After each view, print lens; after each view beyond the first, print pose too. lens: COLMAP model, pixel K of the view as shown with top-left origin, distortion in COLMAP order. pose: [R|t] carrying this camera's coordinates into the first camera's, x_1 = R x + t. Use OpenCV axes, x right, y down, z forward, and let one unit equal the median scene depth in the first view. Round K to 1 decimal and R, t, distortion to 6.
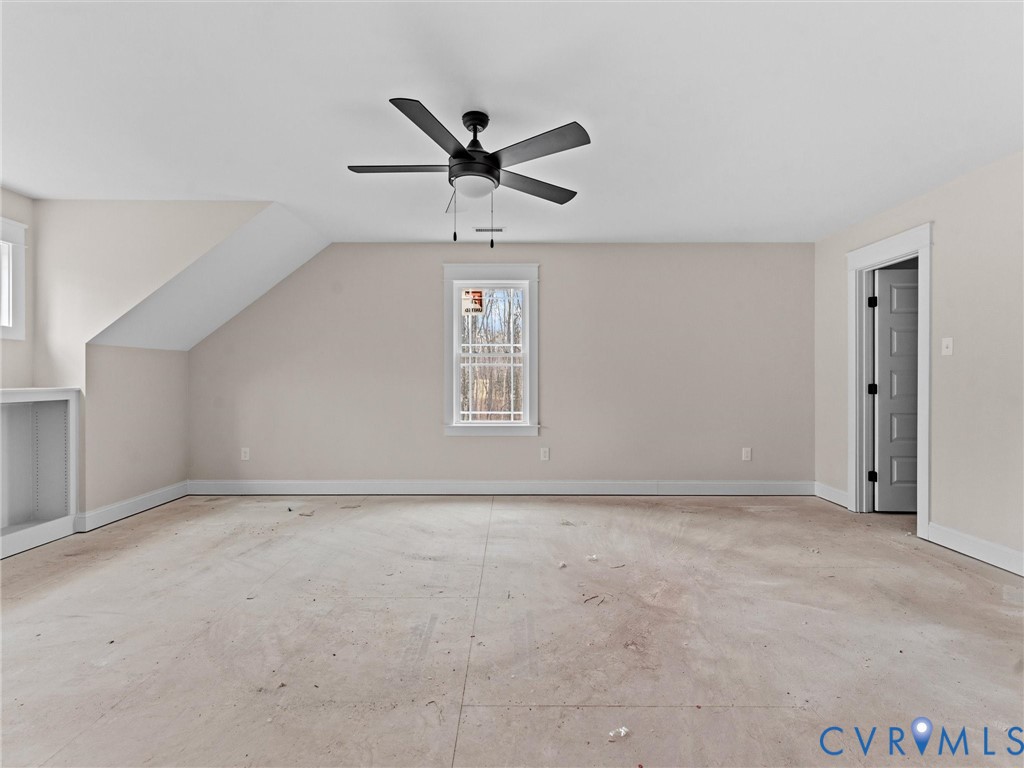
lens RADIAL K [[461.8, 0, 512.0], [0, 461.8, 384.0], [0, 0, 1]] dist [0.001867, -0.000060]
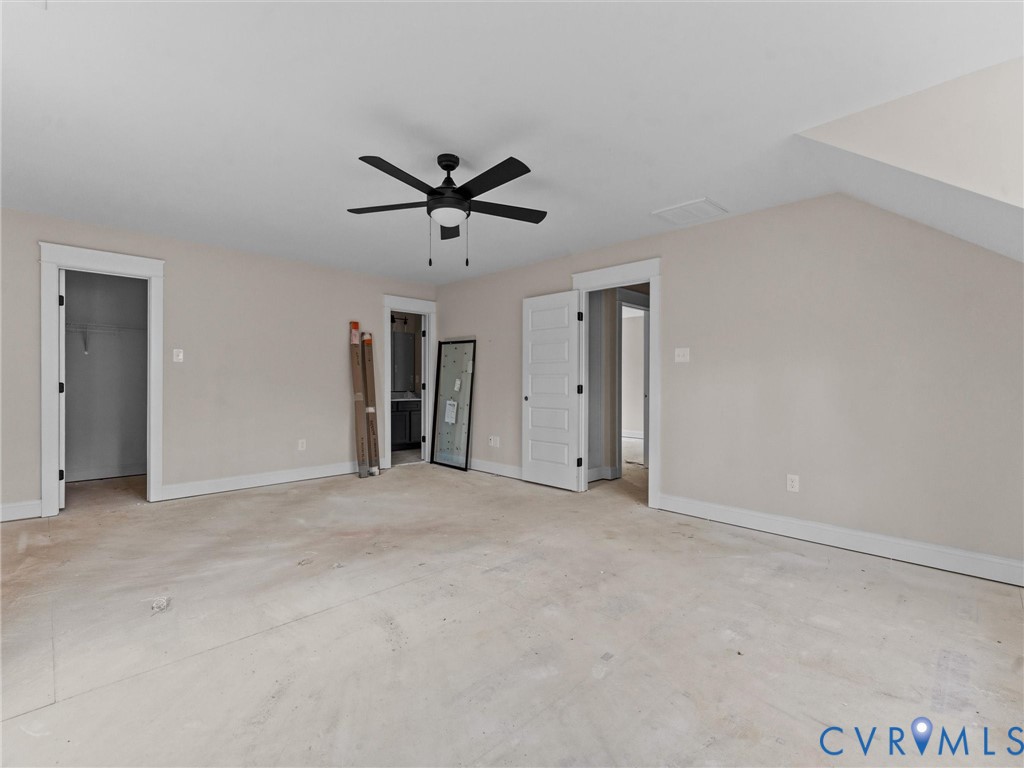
lens RADIAL K [[461.8, 0, 512.0], [0, 461.8, 384.0], [0, 0, 1]] dist [0.001867, -0.000060]
pose [[-0.702283, -0.008375, 0.711848, -0.852462], [-0.000182, 0.999933, 0.011584, -0.011035], [-0.711897, 0.008006, -0.702238, 1.411582]]
